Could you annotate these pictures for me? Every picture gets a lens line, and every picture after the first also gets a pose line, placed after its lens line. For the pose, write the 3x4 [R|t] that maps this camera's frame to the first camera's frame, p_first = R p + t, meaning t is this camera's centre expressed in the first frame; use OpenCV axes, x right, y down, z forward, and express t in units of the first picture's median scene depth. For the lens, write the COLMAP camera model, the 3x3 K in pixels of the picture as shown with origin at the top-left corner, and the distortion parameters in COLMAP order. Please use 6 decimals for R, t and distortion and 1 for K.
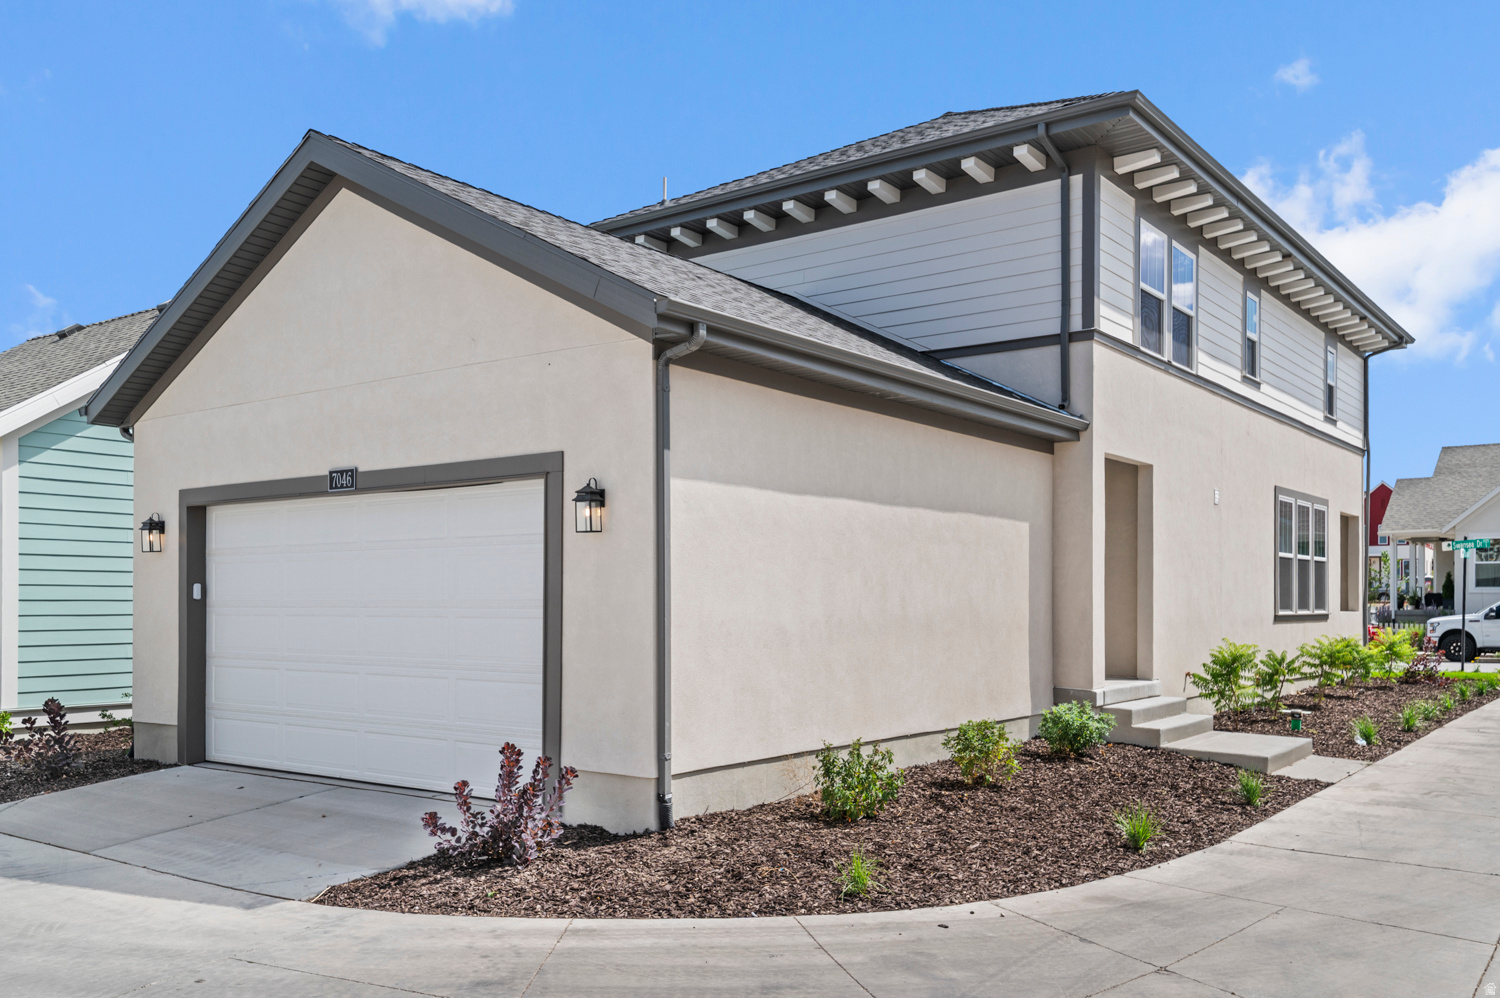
lens RADIAL K [[1231.8, 0, 750.3], [0, 1231.8, 470.5], [0, 0, 1]] dist [0.012313, 0.008415]
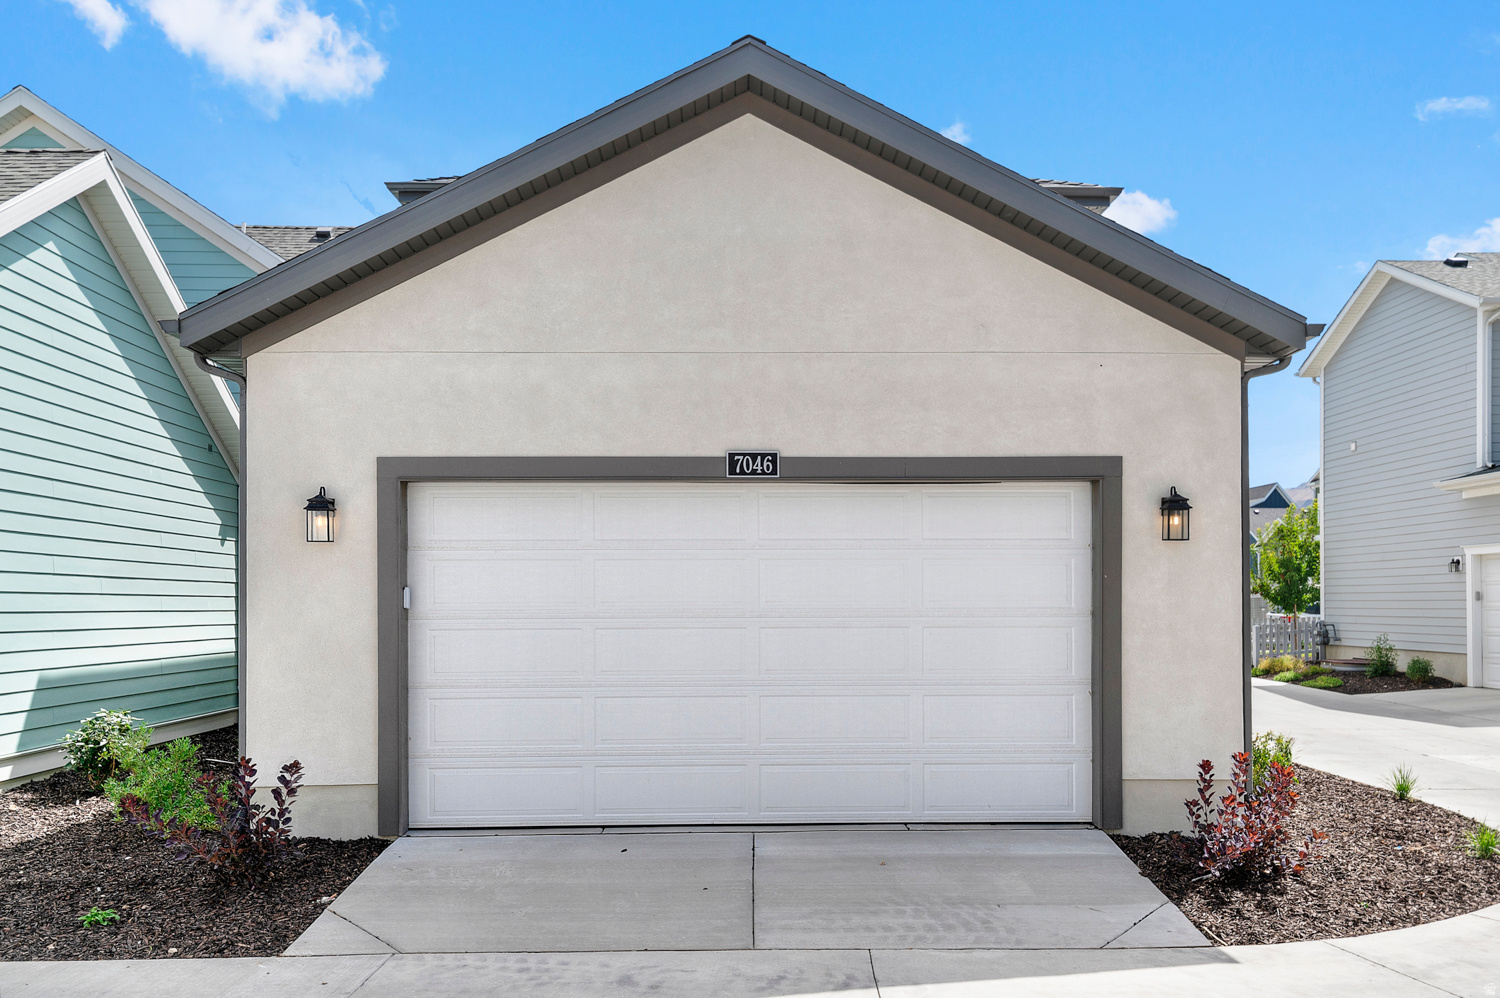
lens RADIAL K [[1146.3, 0, 750.0], [0, 1146.3, 499.0], [0, 0, 1]] dist [0.041968, -0.000836]
pose [[0.789026, 0.059579, 0.611464, -0.875416], [-0.060848, 0.997971, -0.018722, 0.049446], [-0.611339, -0.022434, 0.791051, 0.420876]]
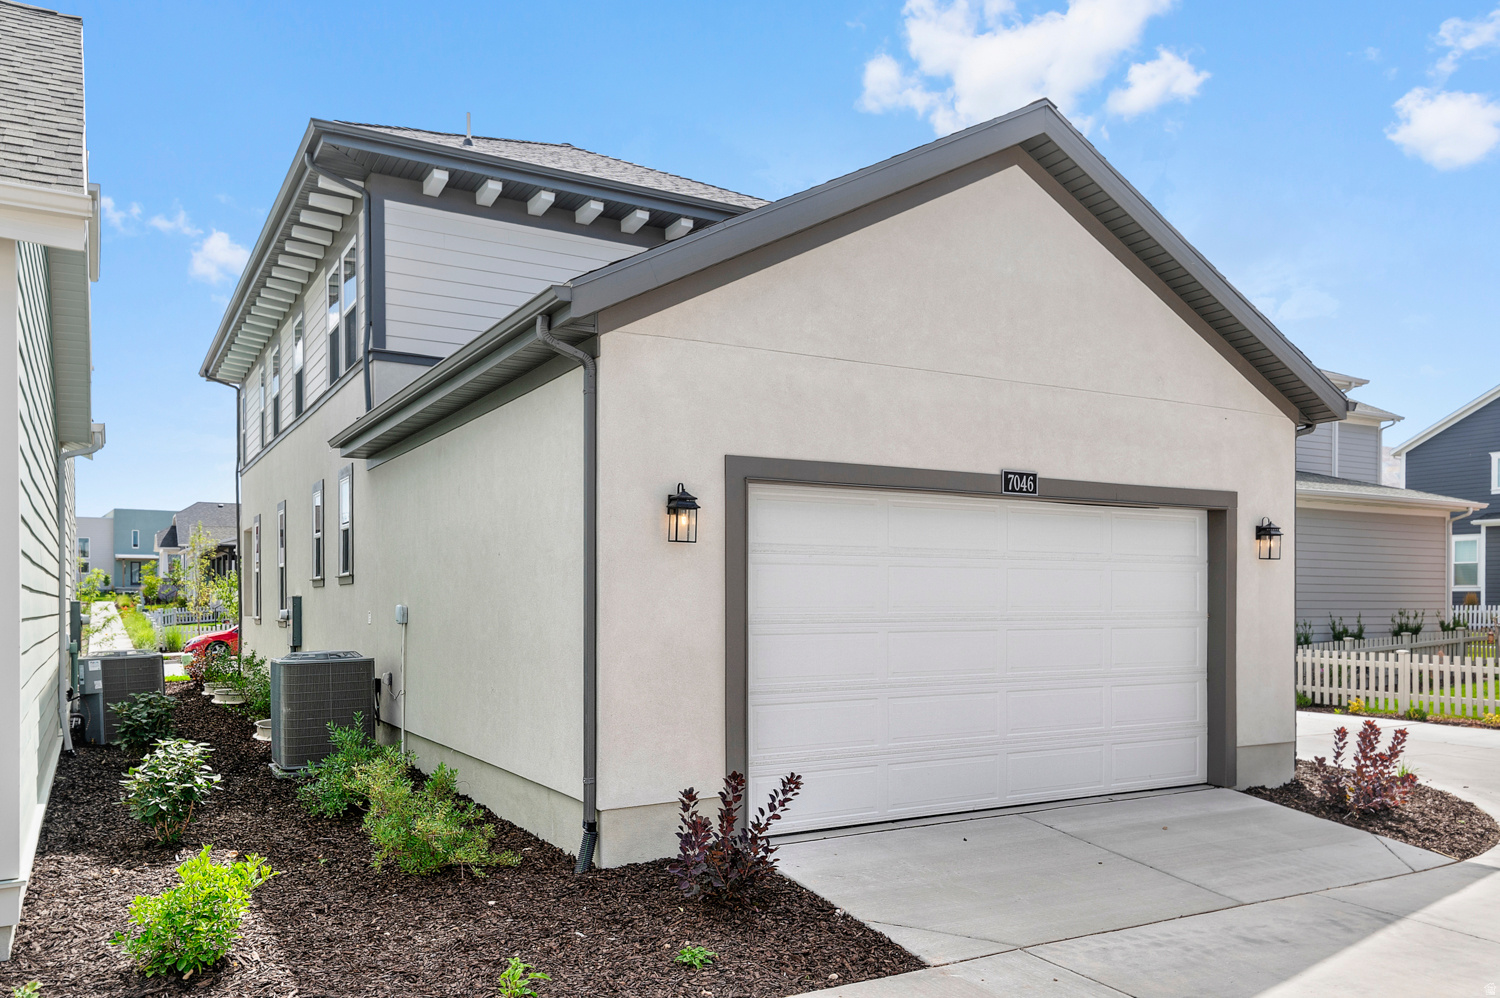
lens RADIAL K [[1135.3, 0, 750.0], [0, 1135.3, 499.0], [0, 0, 1]] dist [0.031882, 0.003770]
pose [[0.386645, 0.082301, 0.918549, -1.296349], [-0.095030, 0.994264, -0.049084, 0.087633], [-0.917320, -0.068311, 0.392248, 0.924172]]
